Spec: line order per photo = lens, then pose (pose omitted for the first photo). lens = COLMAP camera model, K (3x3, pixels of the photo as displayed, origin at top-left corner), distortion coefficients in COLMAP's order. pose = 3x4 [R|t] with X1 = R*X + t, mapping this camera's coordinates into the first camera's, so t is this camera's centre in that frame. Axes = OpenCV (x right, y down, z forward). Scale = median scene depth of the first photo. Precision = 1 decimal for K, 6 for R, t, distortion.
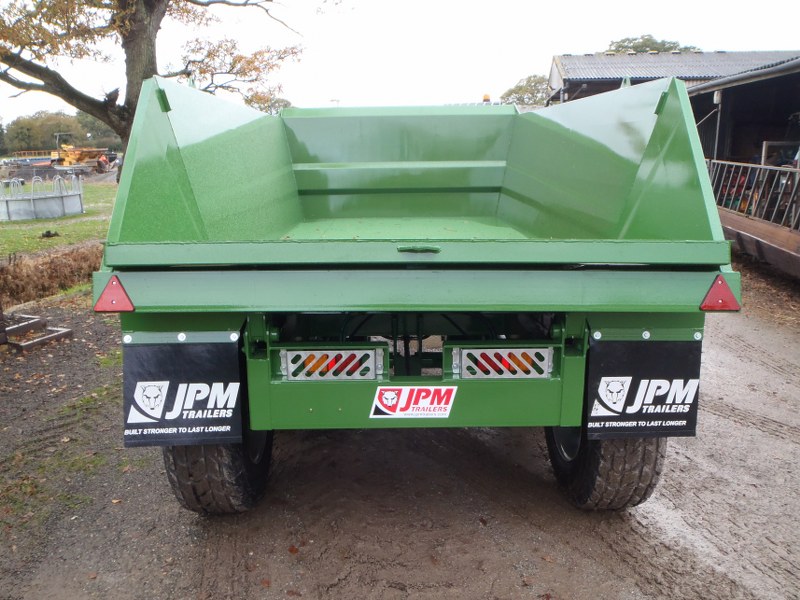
lens RADIAL K [[669.5, 0, 400.0], [0, 669.5, 300.0], [0, 0, 1]] dist [0.060670, 0.004170]
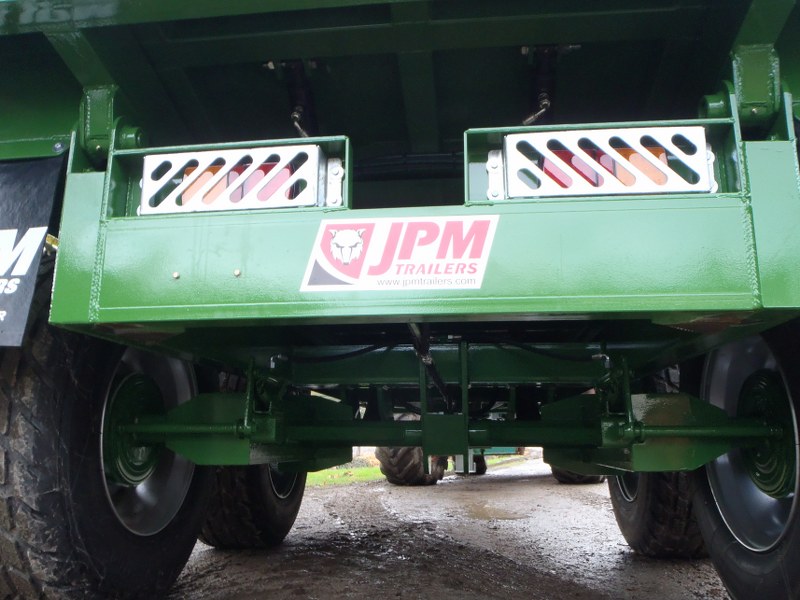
lens RADIAL K [[653.4, 0, 400.0], [0, 653.4, 300.0], [0, 0, 1]] dist [-0.004992, -0.000266]
pose [[0.991179, -0.020637, -0.130913, 0.075696], [-0.038775, 0.899420, -0.435362, 0.365589], [0.126730, 0.436598, 0.890686, 0.630789]]
